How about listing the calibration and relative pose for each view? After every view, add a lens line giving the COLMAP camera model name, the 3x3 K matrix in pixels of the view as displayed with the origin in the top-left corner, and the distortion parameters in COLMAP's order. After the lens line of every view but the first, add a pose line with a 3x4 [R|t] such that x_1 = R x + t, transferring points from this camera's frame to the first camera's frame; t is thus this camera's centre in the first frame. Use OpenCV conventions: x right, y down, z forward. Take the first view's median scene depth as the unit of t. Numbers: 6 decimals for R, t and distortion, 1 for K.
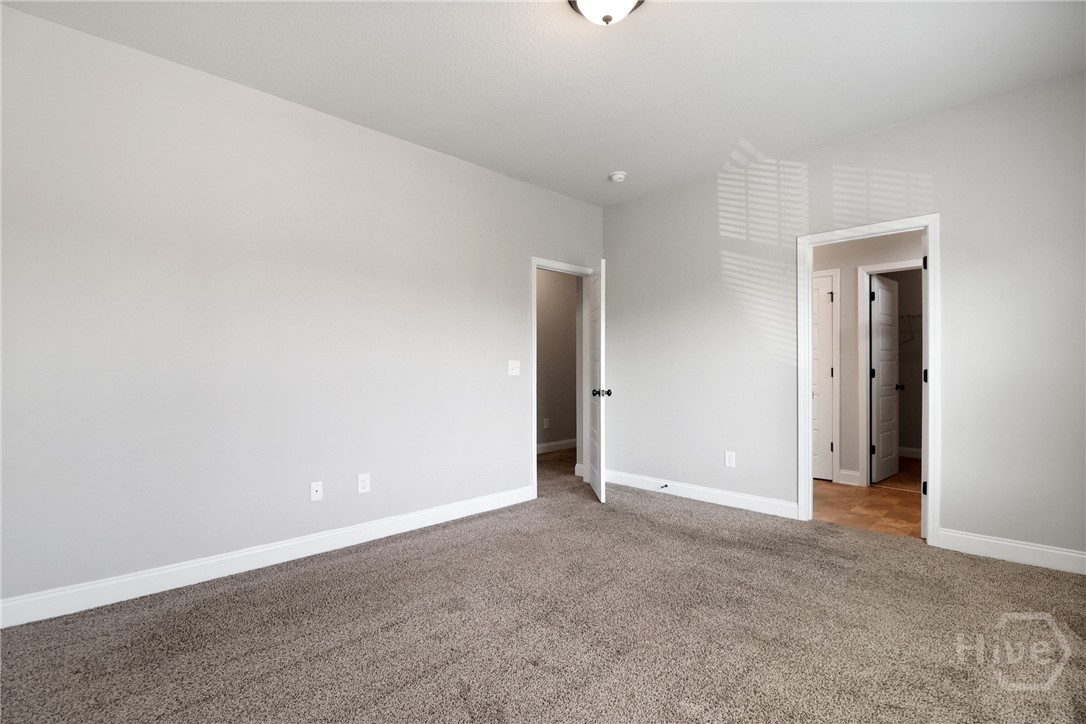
lens RADIAL K [[510.9, 0, 534.7], [0, 510.9, 360.0], [0, 0, 1]] dist [-0.006806, -0.003681]
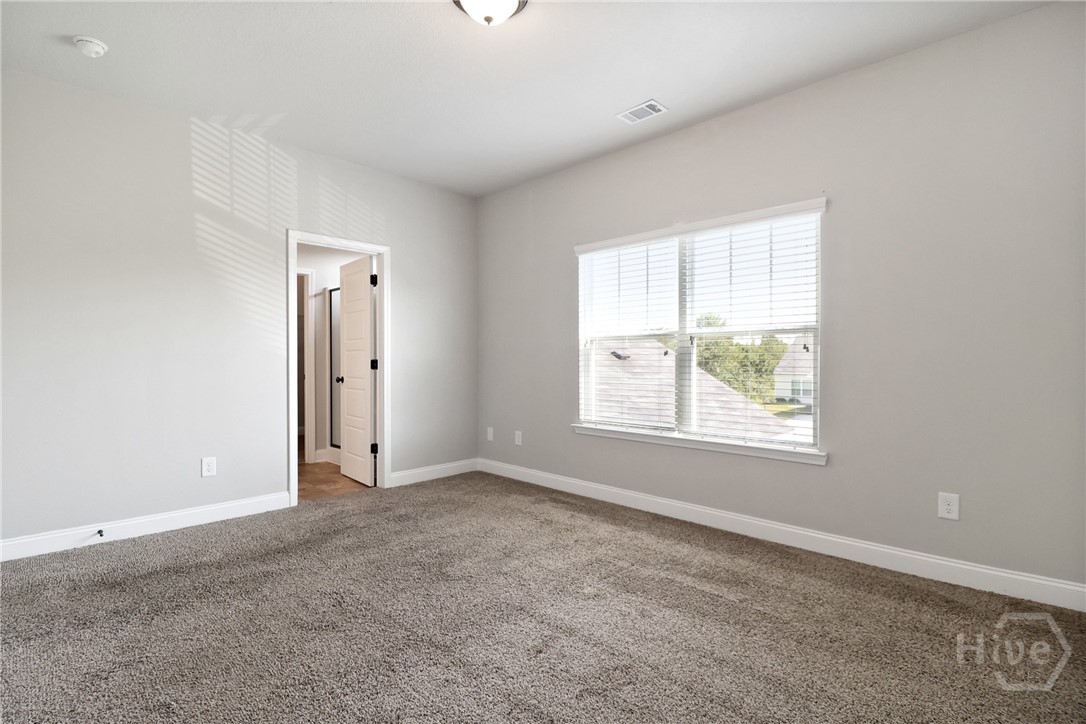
lens RADIAL K [[510.9, 0, 537.7], [0, 510.9, 358.6], [0, 0, 1]] dist [-0.006806, -0.003681]
pose [[-0.027504, 0.003010, 0.999617, -0.566343], [-0.017571, 0.999840, -0.003494, 0.011996], [-0.999467, -0.017660, -0.027447, 0.586036]]
